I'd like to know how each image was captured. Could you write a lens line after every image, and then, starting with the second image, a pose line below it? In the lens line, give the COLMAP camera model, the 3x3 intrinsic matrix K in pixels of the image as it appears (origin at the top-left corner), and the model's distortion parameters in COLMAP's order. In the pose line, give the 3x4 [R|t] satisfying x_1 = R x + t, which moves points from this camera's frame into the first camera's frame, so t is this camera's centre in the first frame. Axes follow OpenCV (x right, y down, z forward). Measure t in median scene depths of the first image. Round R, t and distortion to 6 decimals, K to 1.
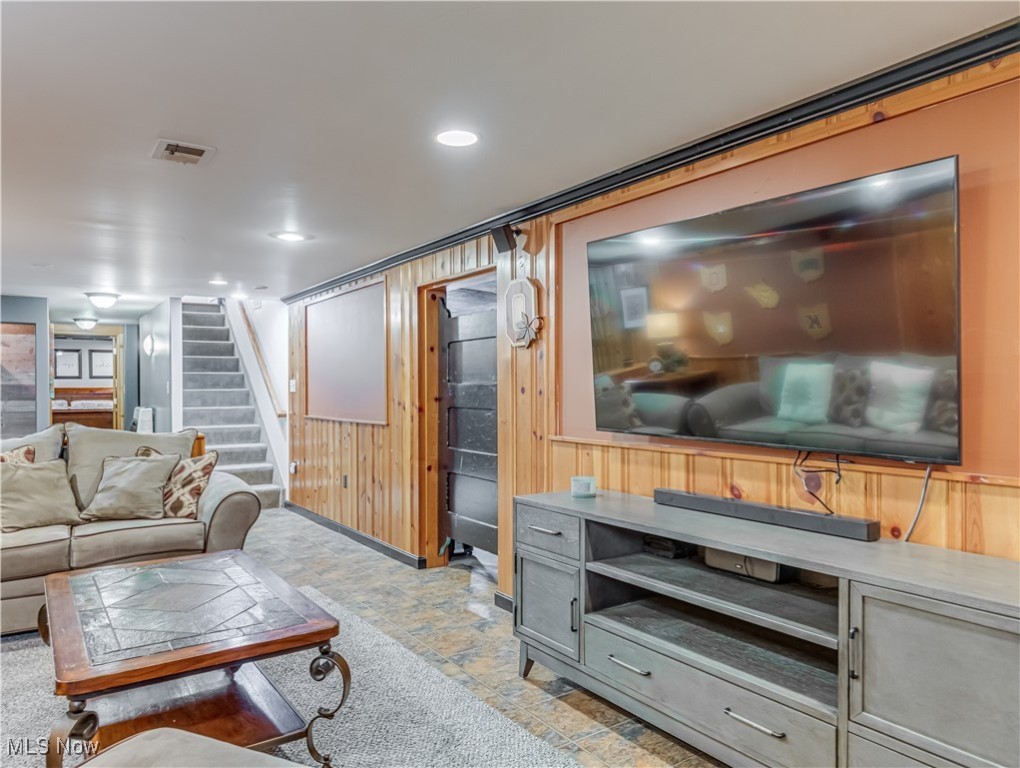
lens RADIAL K [[682.1, 0, 510.0], [0, 682.1, 384.0], [0, 0, 1]] dist [0.000904, -0.000616]
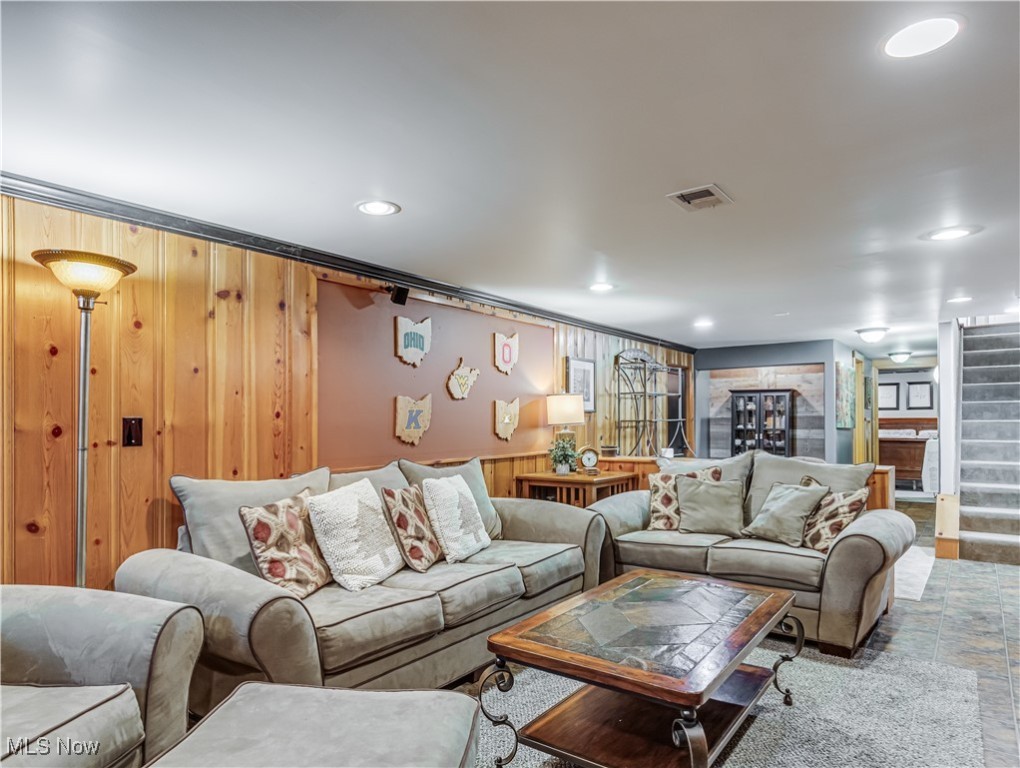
lens RADIAL K [[625.1, 0, 511.3], [0, 625.1, 415.0], [0, 0, 1]] dist [0.002251, 0.001305]
pose [[0.324595, -0.004953, -0.945840, 0.226030], [0.006802, 0.999973, -0.002903, -0.001703], [0.945829, -0.005491, 0.324619, 0.271399]]
